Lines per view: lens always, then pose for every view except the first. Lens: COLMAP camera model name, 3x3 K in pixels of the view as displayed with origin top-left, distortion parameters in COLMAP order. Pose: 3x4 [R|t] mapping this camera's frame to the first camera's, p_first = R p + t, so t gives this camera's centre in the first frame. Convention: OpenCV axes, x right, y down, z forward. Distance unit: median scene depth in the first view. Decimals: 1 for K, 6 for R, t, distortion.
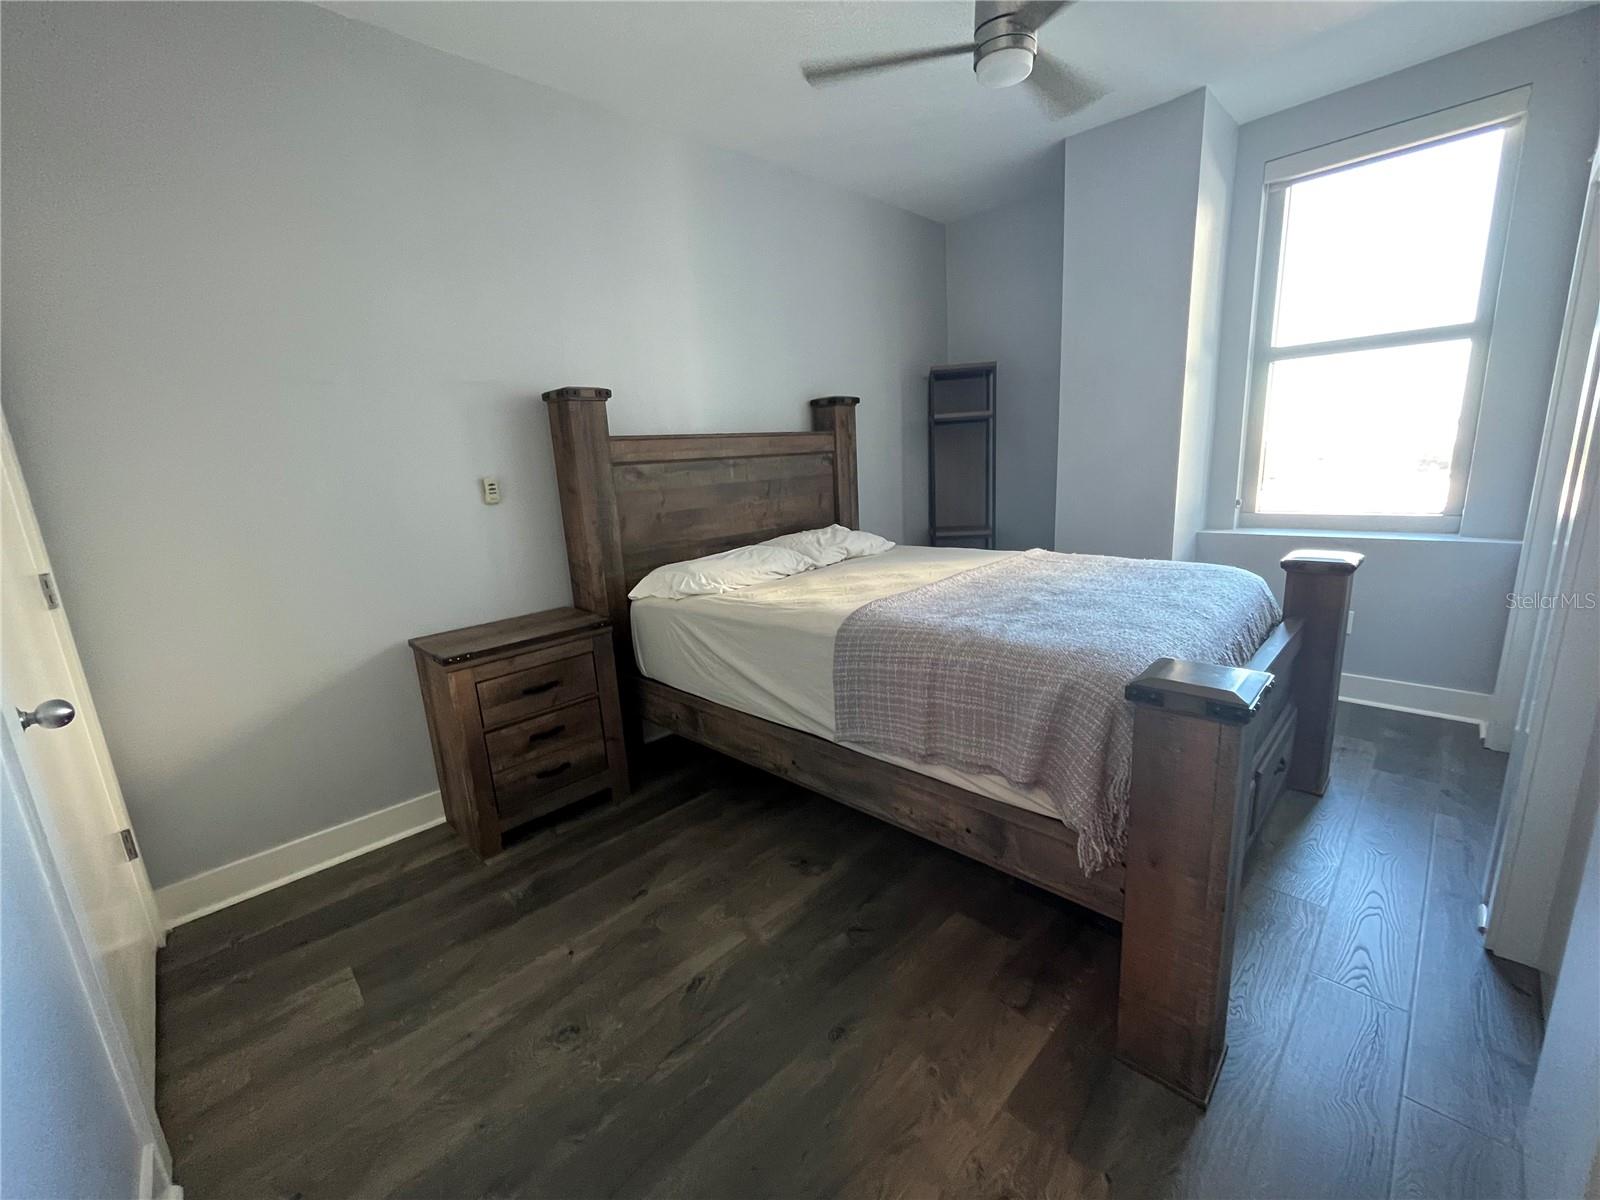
lens RADIAL K [[648.3, 0, 794.9], [0, 648.3, 602.3], [0, 0, 1]] dist [-0.000413, -0.000408]
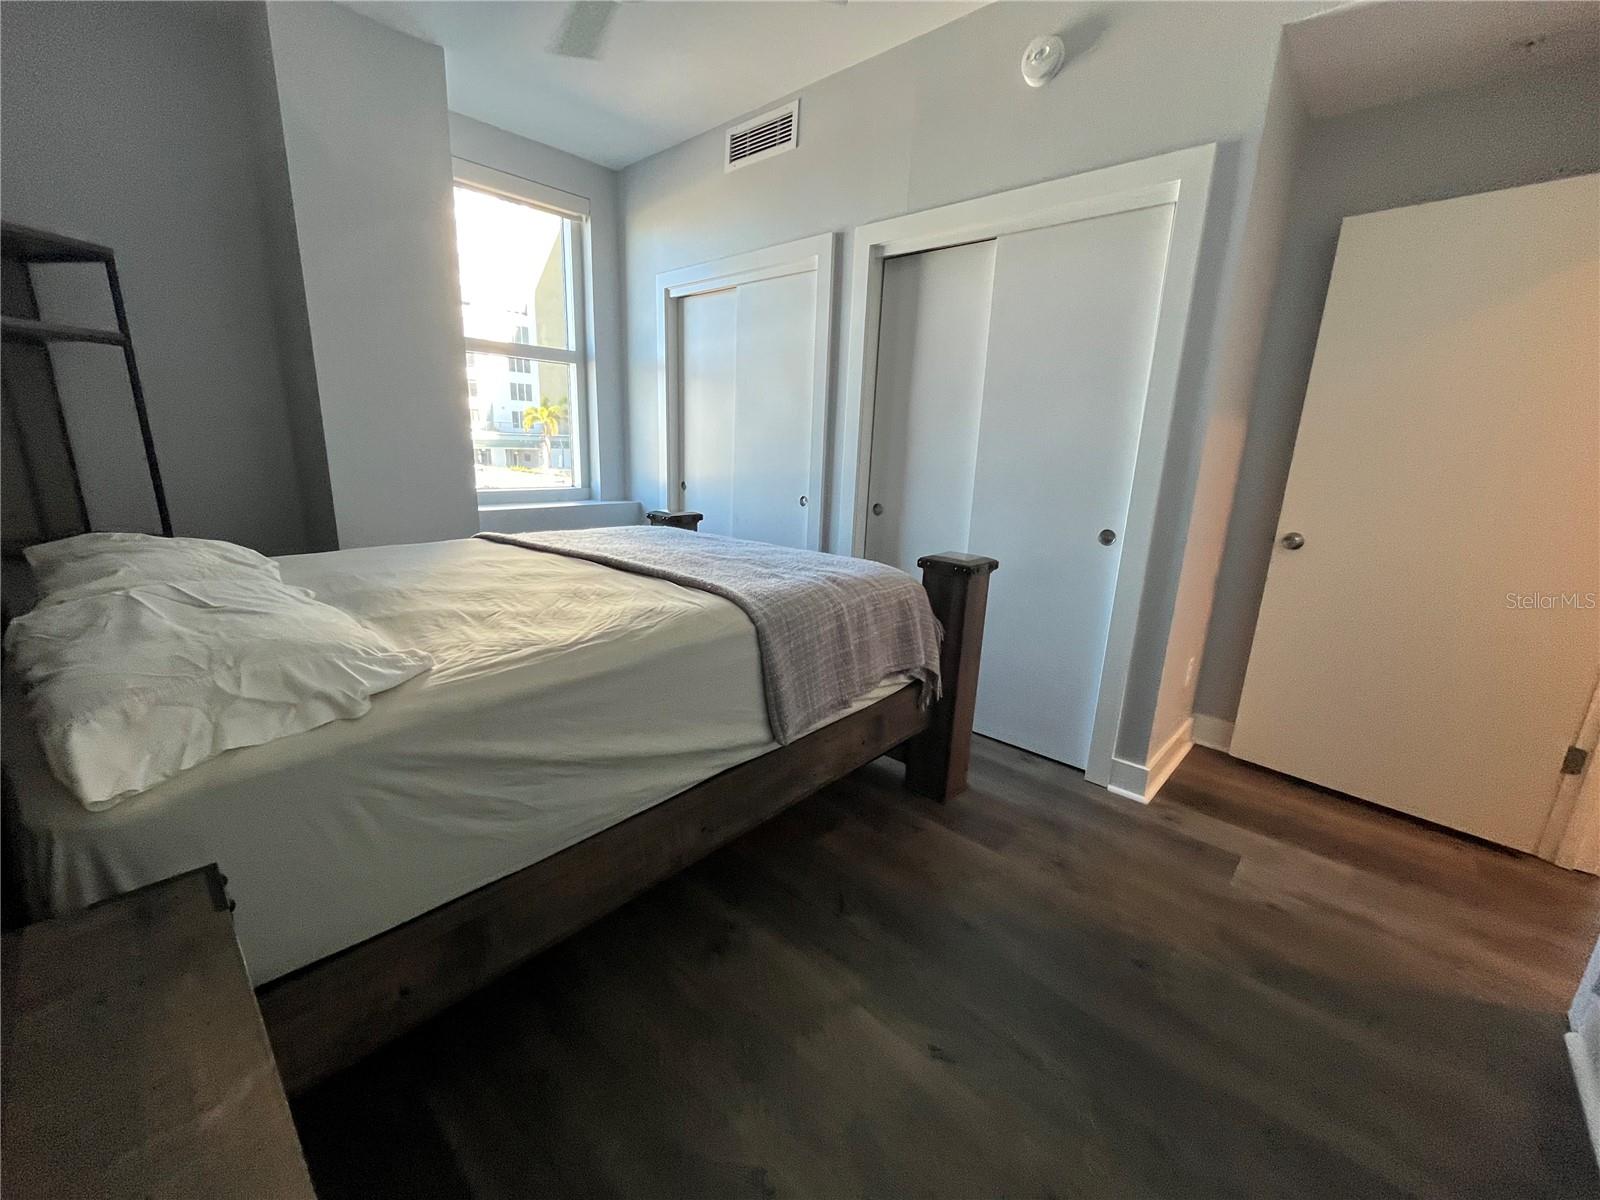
lens RADIAL K [[648.3, 0, 794.9], [0, 648.3, 602.3], [0, 0, 1]] dist [-0.000413, -0.000408]
pose [[-0.047313, -0.188864, 0.980863, -0.733652], [0.180601, 0.964162, 0.194360, -0.128777], [-0.982418, 0.186341, -0.011508, 0.953248]]
